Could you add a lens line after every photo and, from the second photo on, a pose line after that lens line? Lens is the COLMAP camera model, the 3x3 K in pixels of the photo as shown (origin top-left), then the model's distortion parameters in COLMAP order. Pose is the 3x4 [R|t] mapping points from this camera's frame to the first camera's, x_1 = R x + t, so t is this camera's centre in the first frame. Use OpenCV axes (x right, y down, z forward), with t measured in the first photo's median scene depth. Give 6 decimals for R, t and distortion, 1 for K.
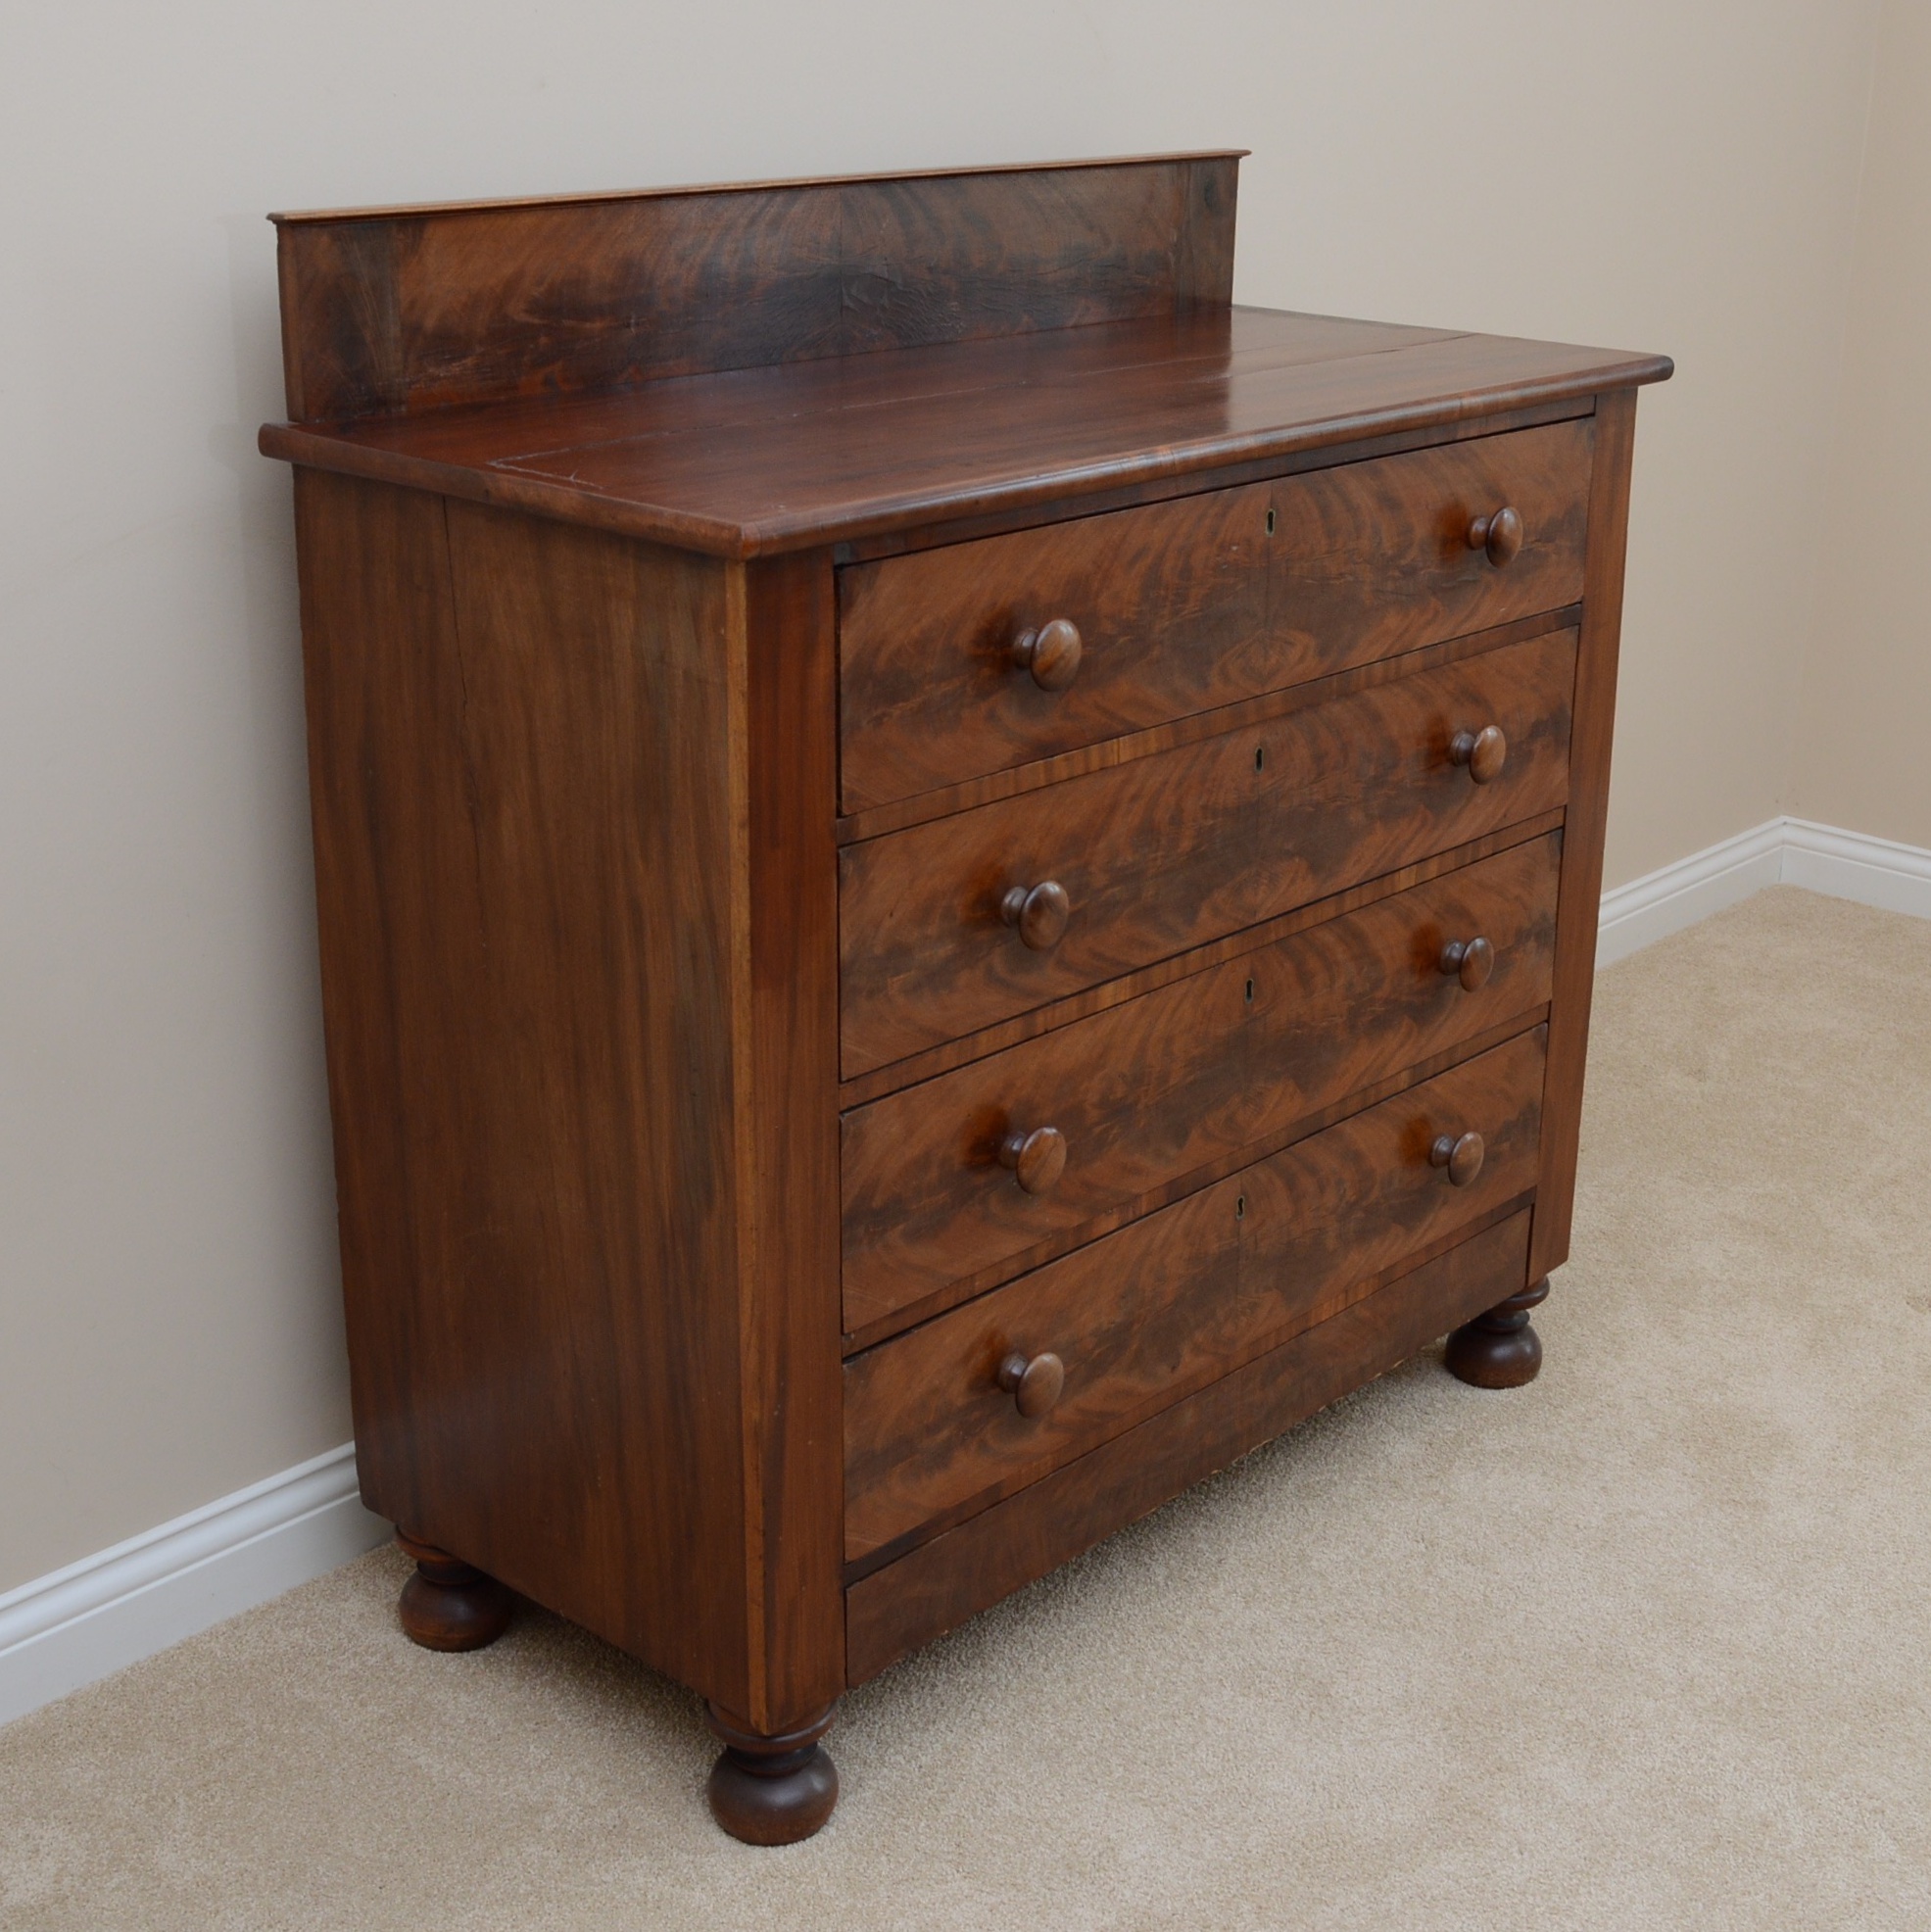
lens RADIAL K [[2932.9, 0, 971.2], [0, 2932.9, 974.1], [0, 0, 1]] dist [-0.087680, 0.000000]
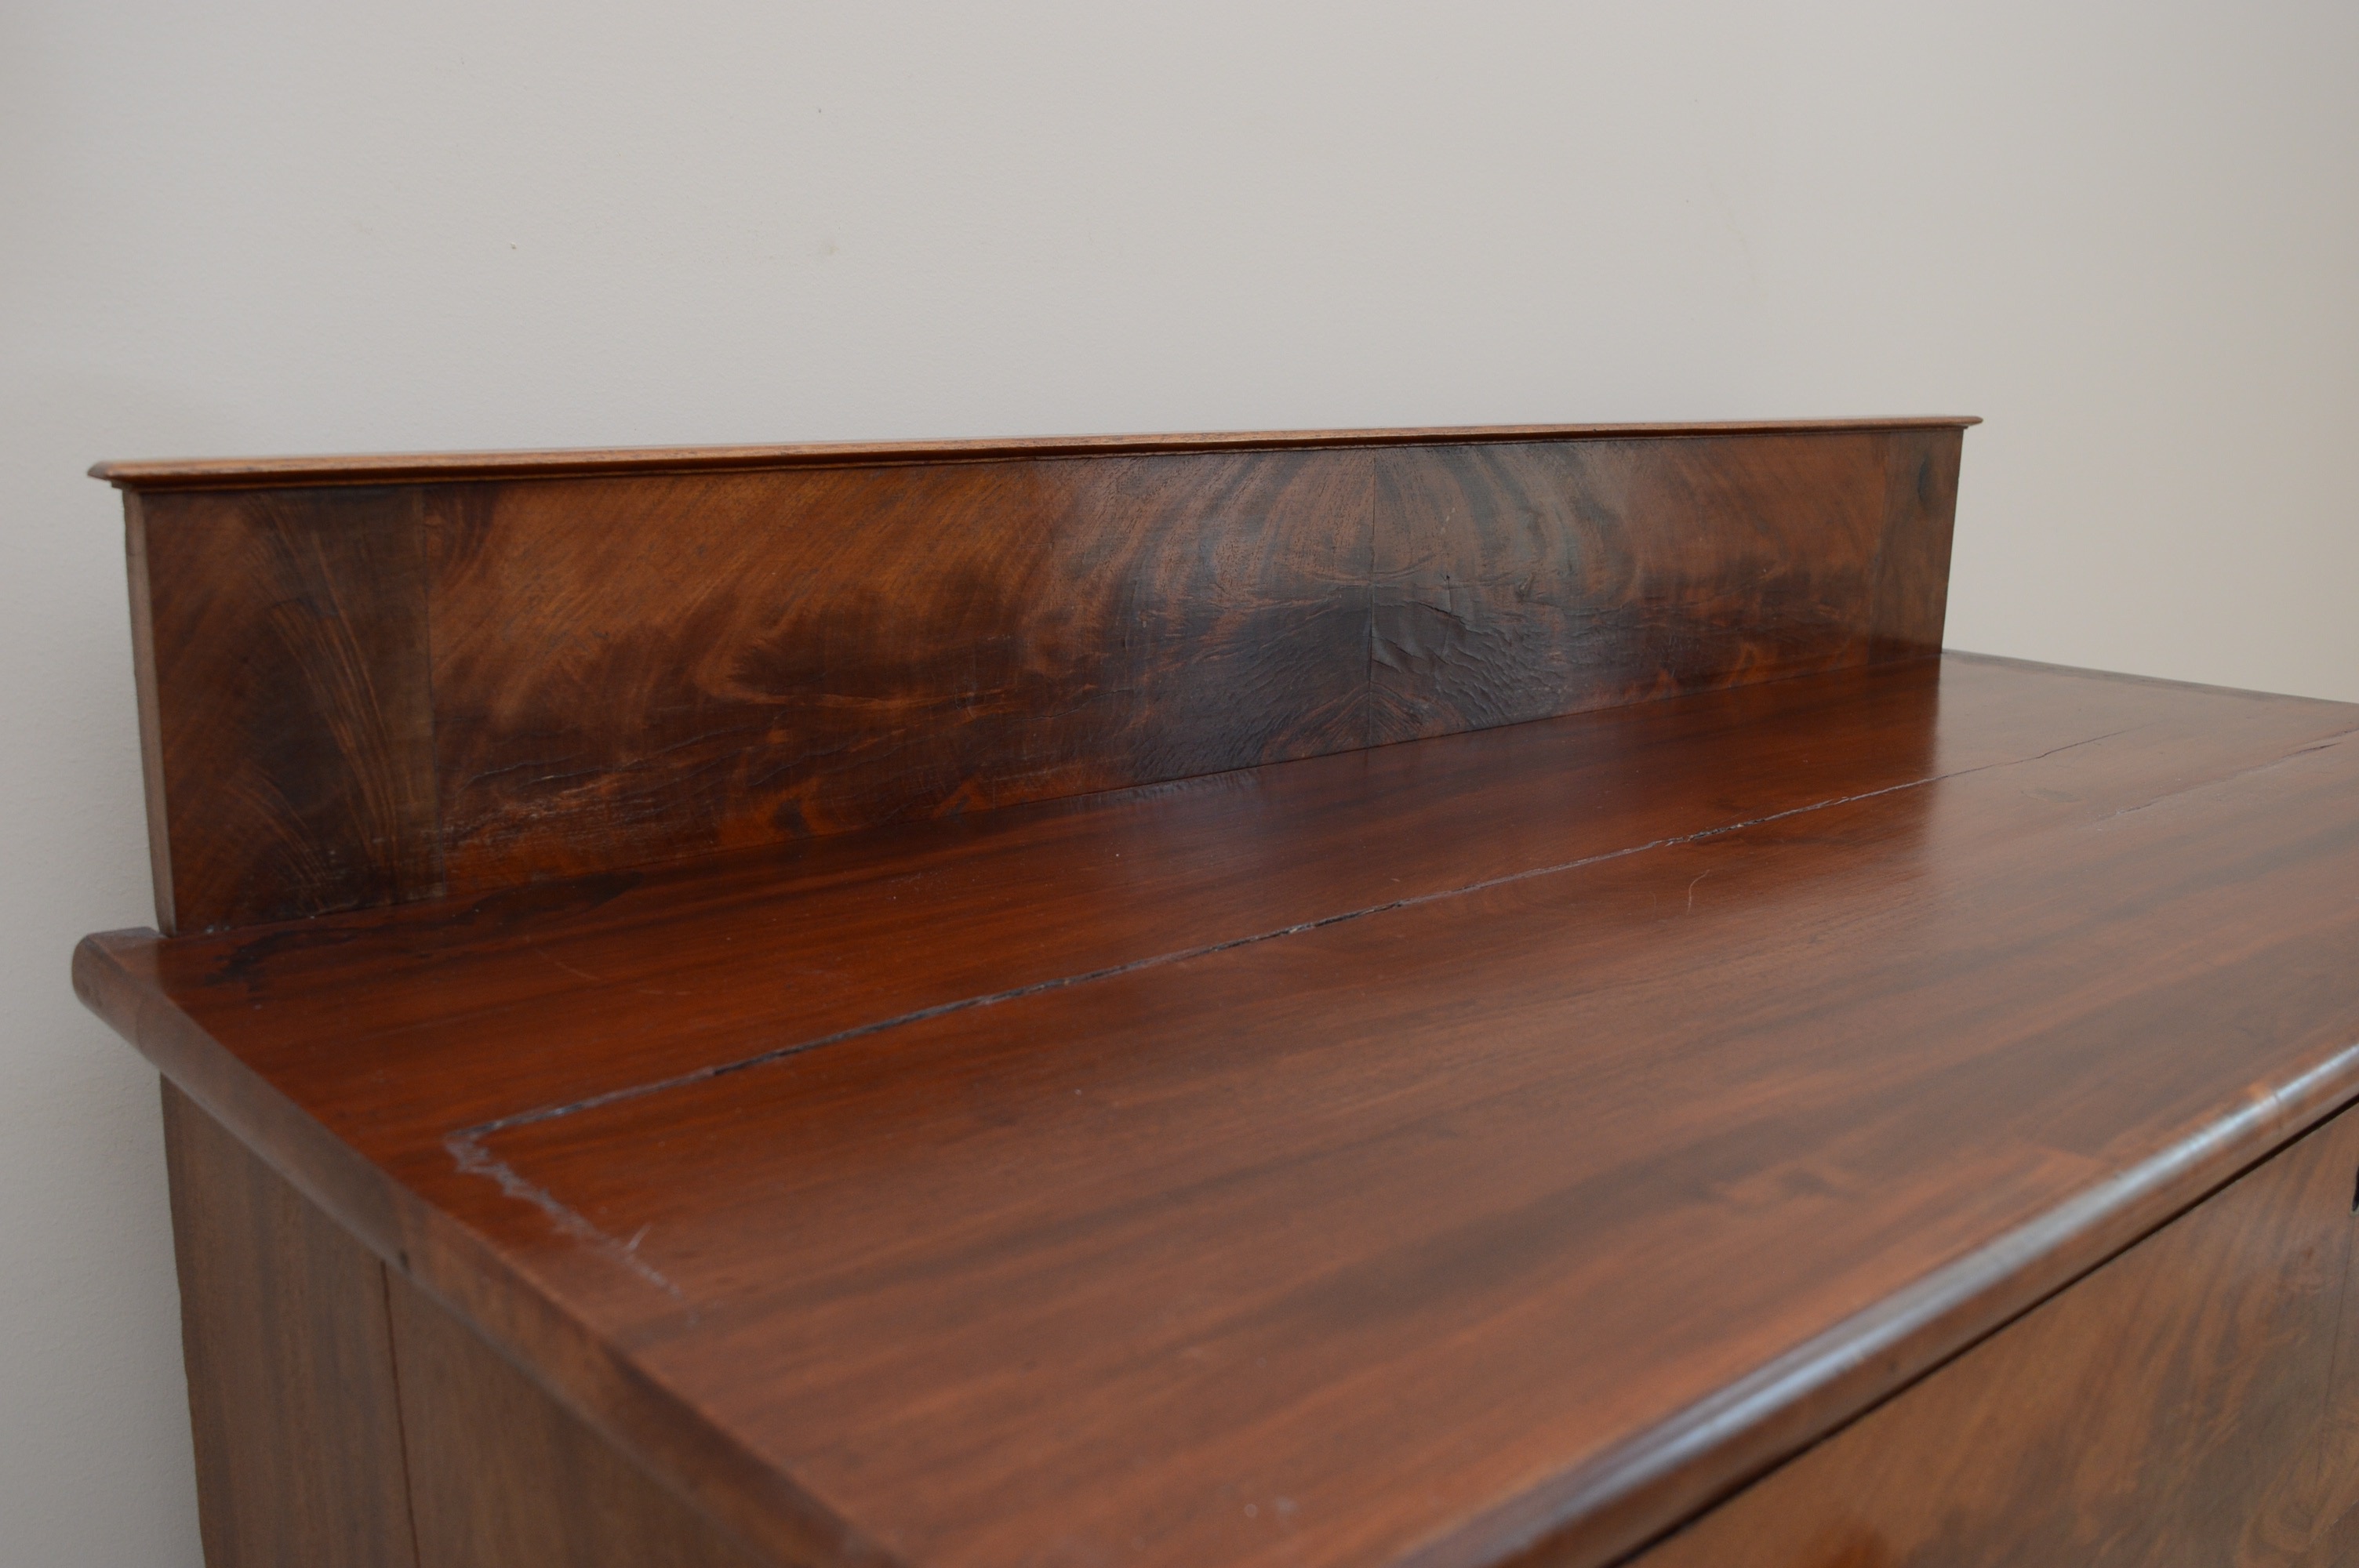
lens RADIAL K [[2426.0, 0, 1169.1], [0, 2426.0, 791.9], [0, 0, 1]] dist [-0.110147, 0.000000]
pose [[0.995978, 0.022986, -0.086602, -0.049455], [-0.035080, 0.989413, -0.140826, -0.162677], [0.082448, 0.143297, 0.986239, 0.644713]]
